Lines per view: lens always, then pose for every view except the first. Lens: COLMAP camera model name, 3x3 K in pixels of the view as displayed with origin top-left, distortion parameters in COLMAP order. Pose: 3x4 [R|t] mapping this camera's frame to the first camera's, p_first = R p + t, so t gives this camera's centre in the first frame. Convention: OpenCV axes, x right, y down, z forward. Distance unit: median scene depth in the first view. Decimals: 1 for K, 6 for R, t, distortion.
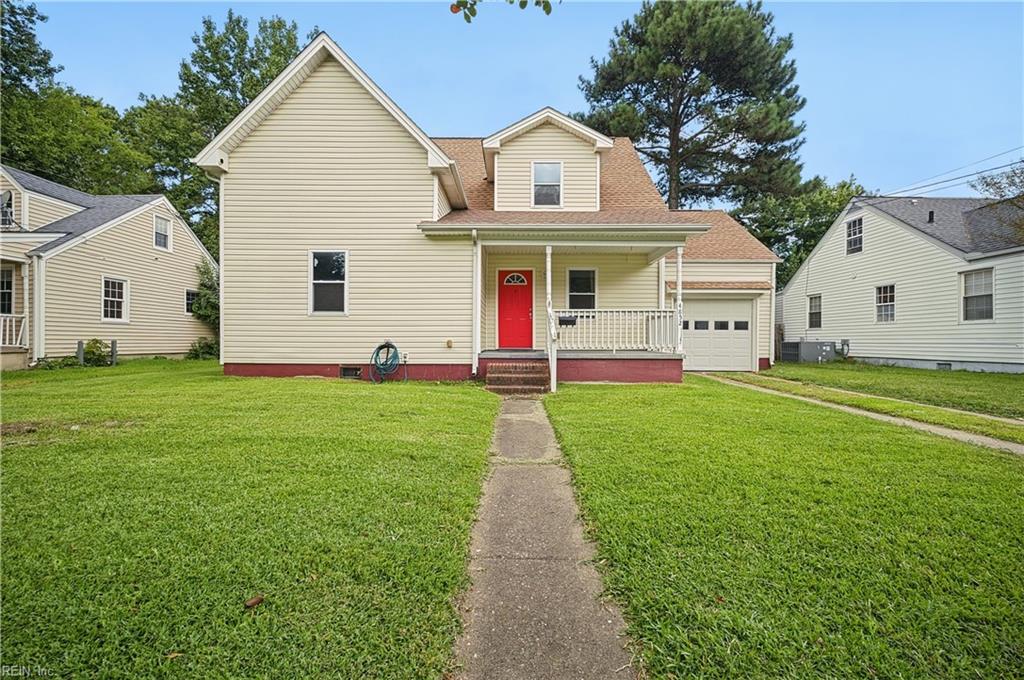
lens RADIAL K [[406.7, 0, 508.3], [0, 406.7, 341.8], [0, 0, 1]] dist [-0.000171, 0.000343]
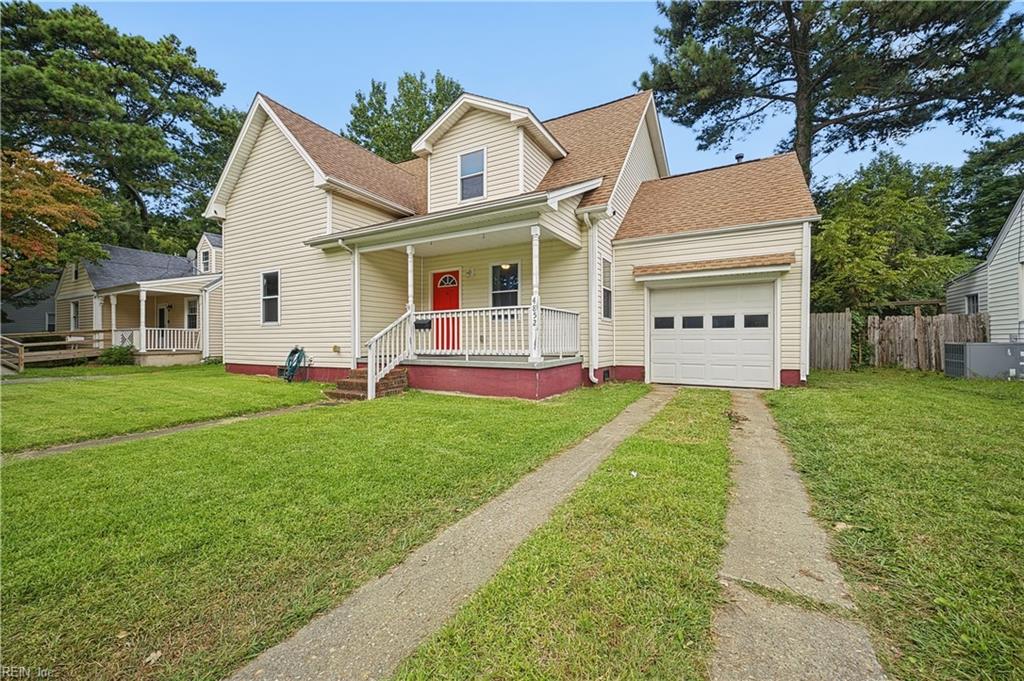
lens RADIAL K [[406.7, 0, 511.6], [0, 406.7, 342.2], [0, 0, 1]] dist [-0.000171, 0.000343]
pose [[0.875238, -0.005972, -0.483656, 0.758843], [0.005577, 0.999982, -0.002255, -0.007176], [0.483661, -0.000724, 0.875255, 0.286780]]
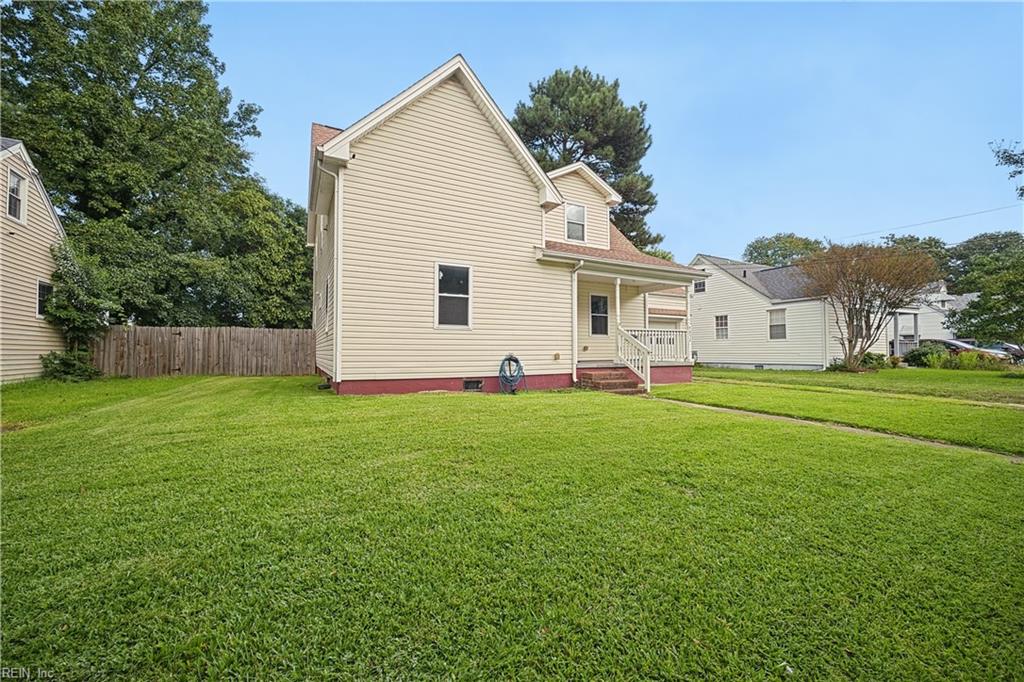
lens RADIAL K [[406.7, 0, 513.8], [0, 406.7, 340.2], [0, 0, 1]] dist [-0.000171, 0.000343]
pose [[0.881331, 0.009282, 0.472409, -0.777024], [0.006080, 0.999501, -0.030983, -0.005191], [-0.472461, 0.030179, 0.880835, 0.047272]]
